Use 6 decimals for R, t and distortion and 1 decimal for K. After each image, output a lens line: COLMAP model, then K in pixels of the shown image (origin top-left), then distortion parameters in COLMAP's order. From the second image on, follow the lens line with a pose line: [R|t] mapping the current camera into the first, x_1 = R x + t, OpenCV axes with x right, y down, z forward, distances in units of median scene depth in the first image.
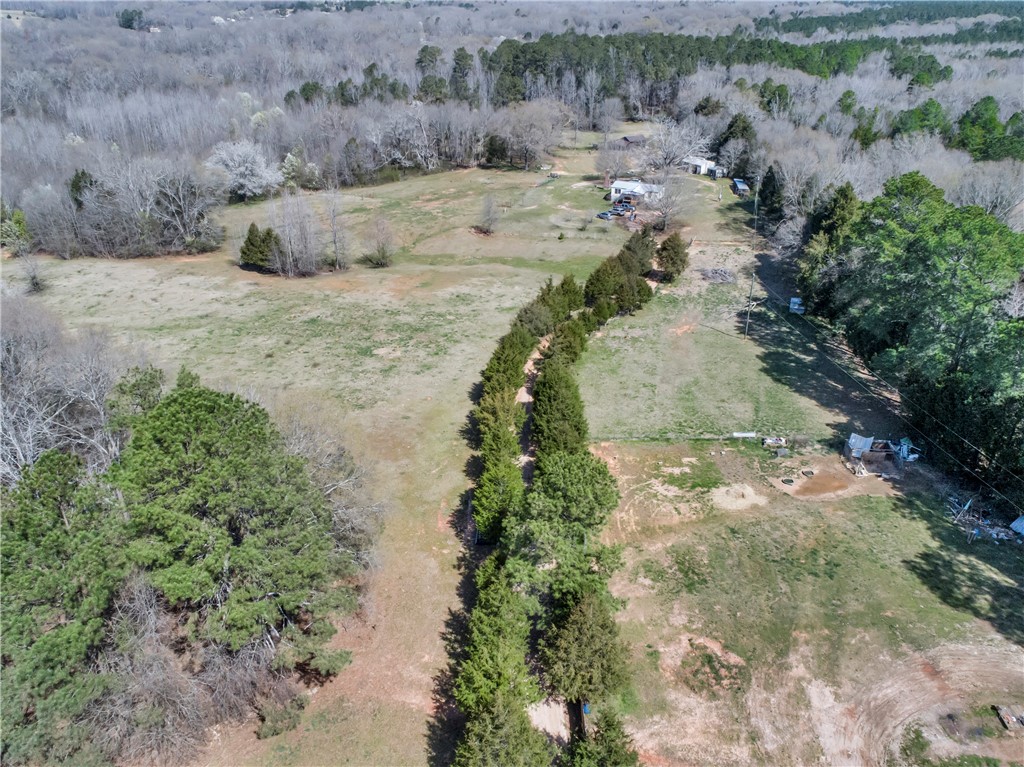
lens RADIAL K [[762.6, 0, 518.6], [0, 762.6, 390.9], [0, 0, 1]] dist [-0.019668, 0.001828]
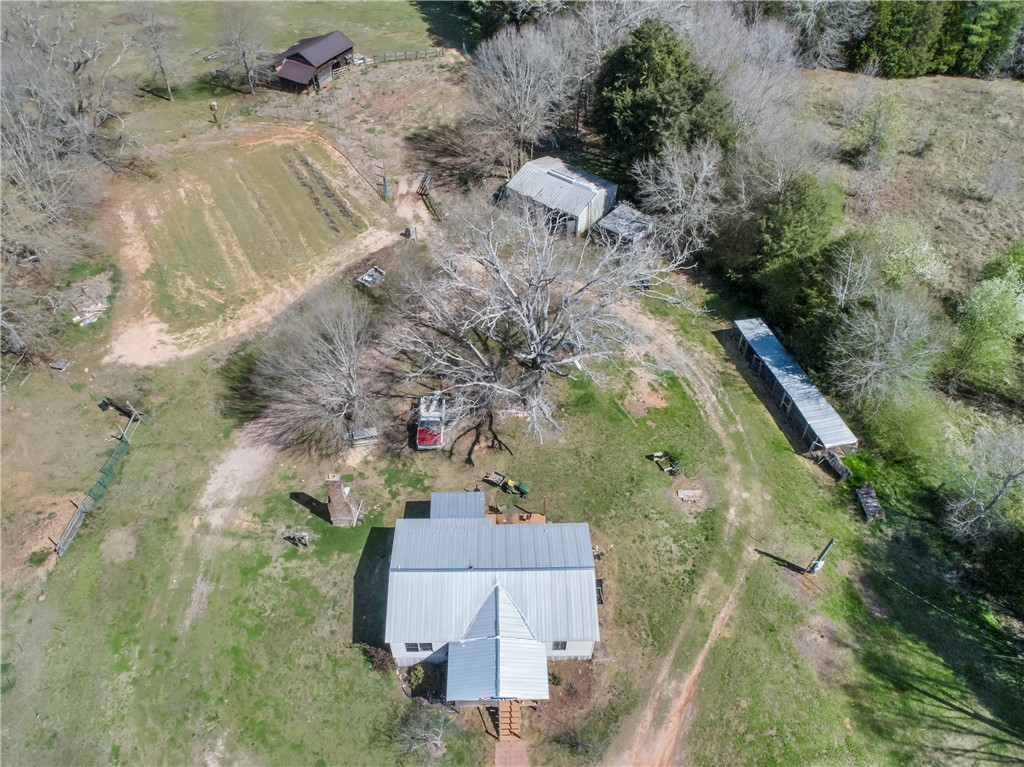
lens RADIAL K [[762.6, 0, 514.0], [0, 762.6, 383.9], [0, 0, 1]] dist [-0.019668, 0.001828]
pose [[0.913547, -0.305586, 0.268419, 0.135963], [0.200057, 0.912189, 0.357616, -0.469979], [-0.354131, -0.273000, 0.894462, 0.919915]]
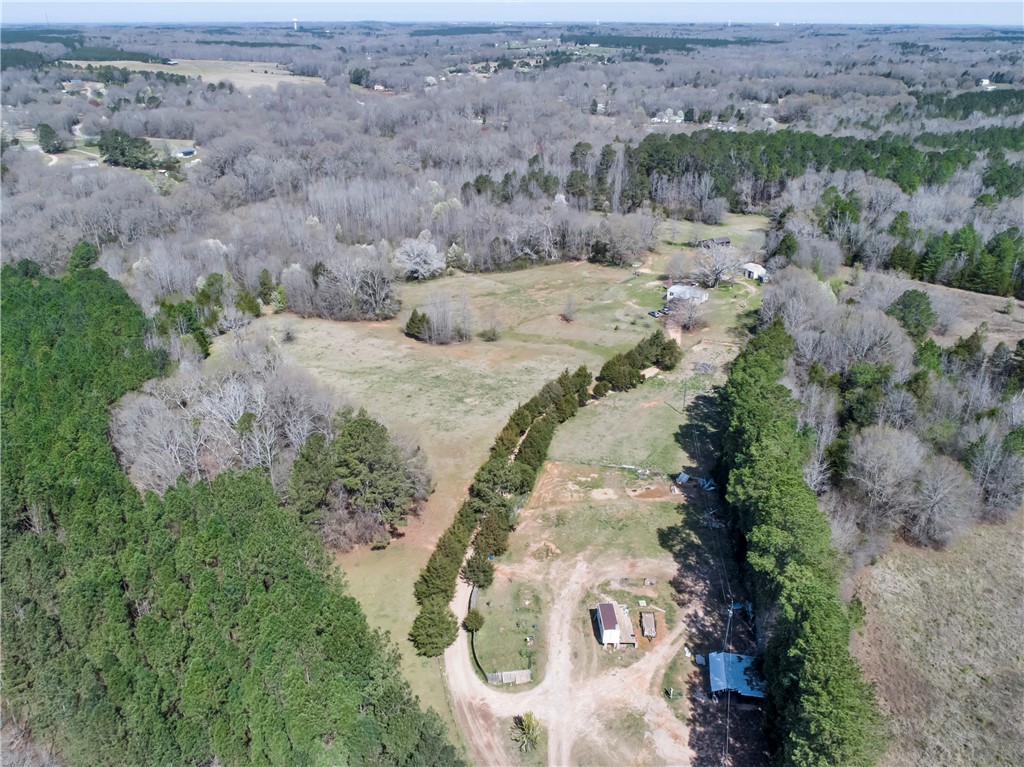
lens RADIAL K [[762.6, 0, 509.7], [0, 762.6, 378.8], [0, 0, 1]] dist [-0.019668, 0.001828]
pose [[0.968252, 0.093016, -0.232026, 0.206084], [-0.105556, 0.993518, -0.042200, -0.023599], [0.226596, 0.065352, 0.971794, -0.454839]]
